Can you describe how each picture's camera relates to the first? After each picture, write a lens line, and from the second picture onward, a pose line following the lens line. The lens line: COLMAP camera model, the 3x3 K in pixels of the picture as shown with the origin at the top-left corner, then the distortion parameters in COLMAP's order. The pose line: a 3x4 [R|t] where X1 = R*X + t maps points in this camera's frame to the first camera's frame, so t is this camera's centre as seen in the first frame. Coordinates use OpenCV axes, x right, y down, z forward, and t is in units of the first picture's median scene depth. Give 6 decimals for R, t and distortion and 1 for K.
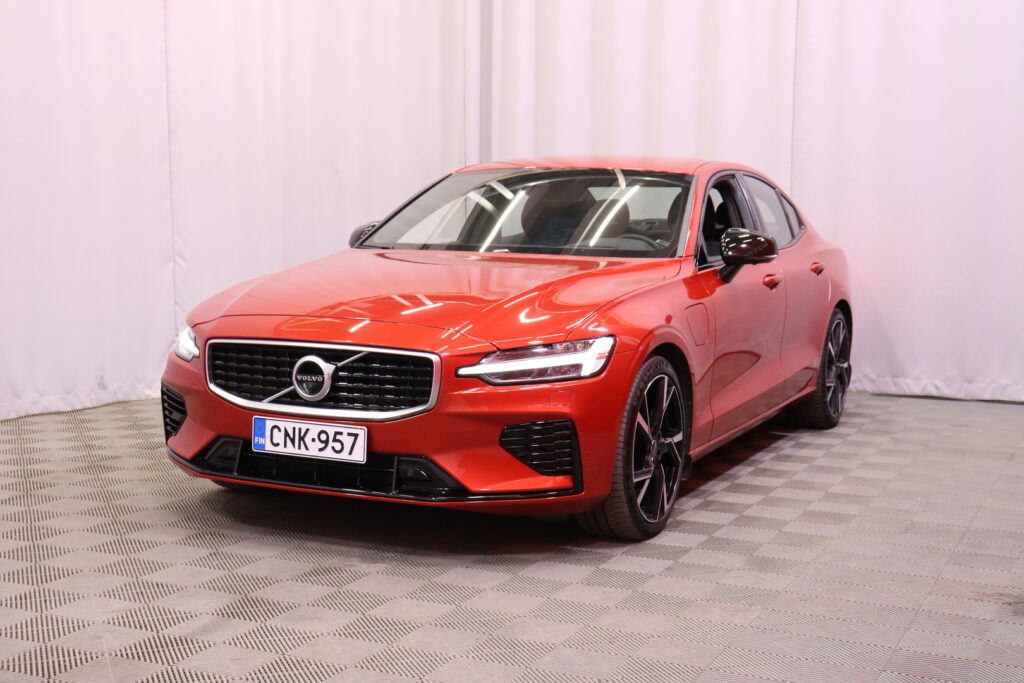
lens RADIAL K [[1403.9, 0, 513.7], [0, 1403.9, 345.5], [0, 0, 1]] dist [0.137064, 0.000000]
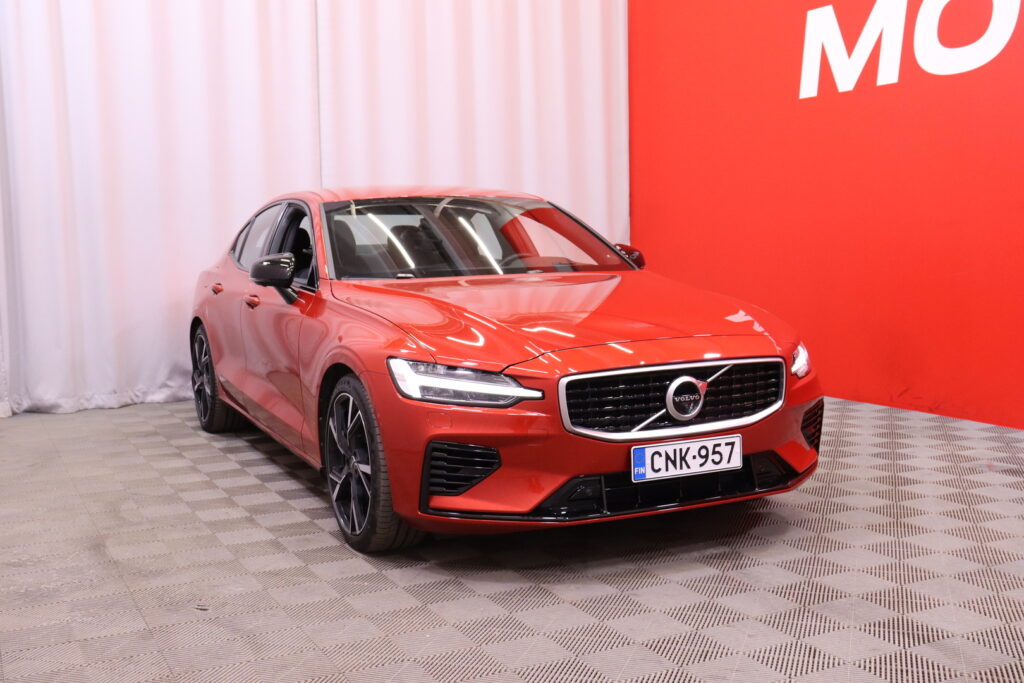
lens RADIAL K [[1114.2, 0, 517.8], [0, 1114.2, 335.9], [0, 0, 1]] dist [-0.049806, 0.000000]
pose [[0.611256, -0.103103, 0.784689, -0.846583], [0.109384, 0.992969, 0.045261, -0.071449], [-0.783838, 0.058166, 0.618236, 0.593998]]
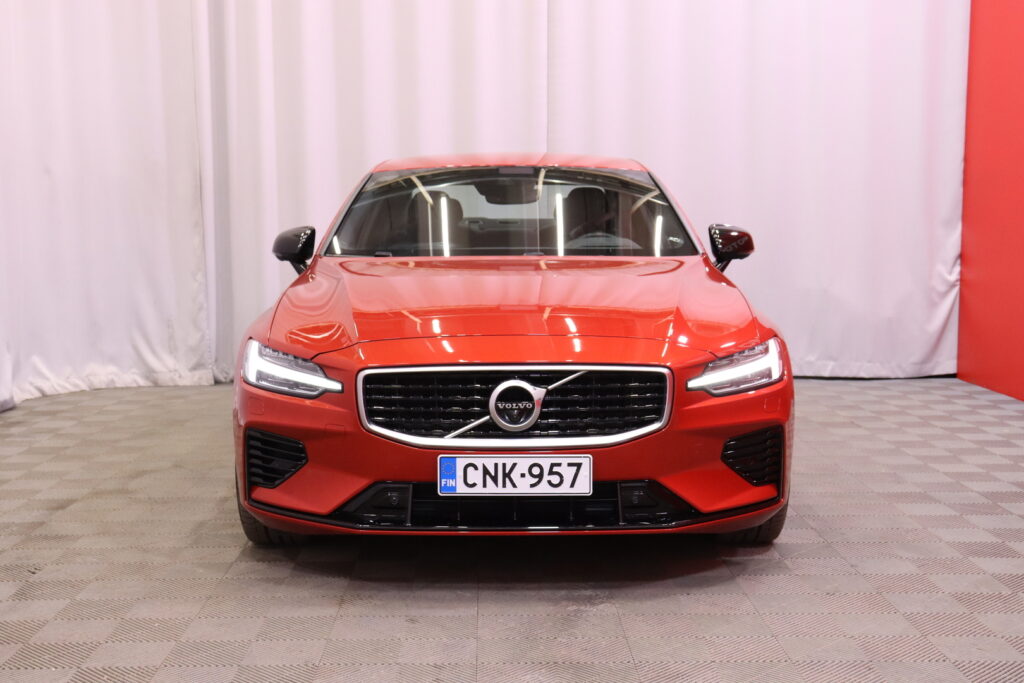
lens RADIAL K [[1346.9, 0, 511.1], [0, 1346.9, 344.8], [0, 0, 1]] dist [0.049421, 0.000000]
pose [[0.898582, -0.065353, 0.433912, -0.507897], [0.063204, 0.997812, 0.019396, -0.031053], [-0.434230, 0.009996, 0.900746, 0.244184]]
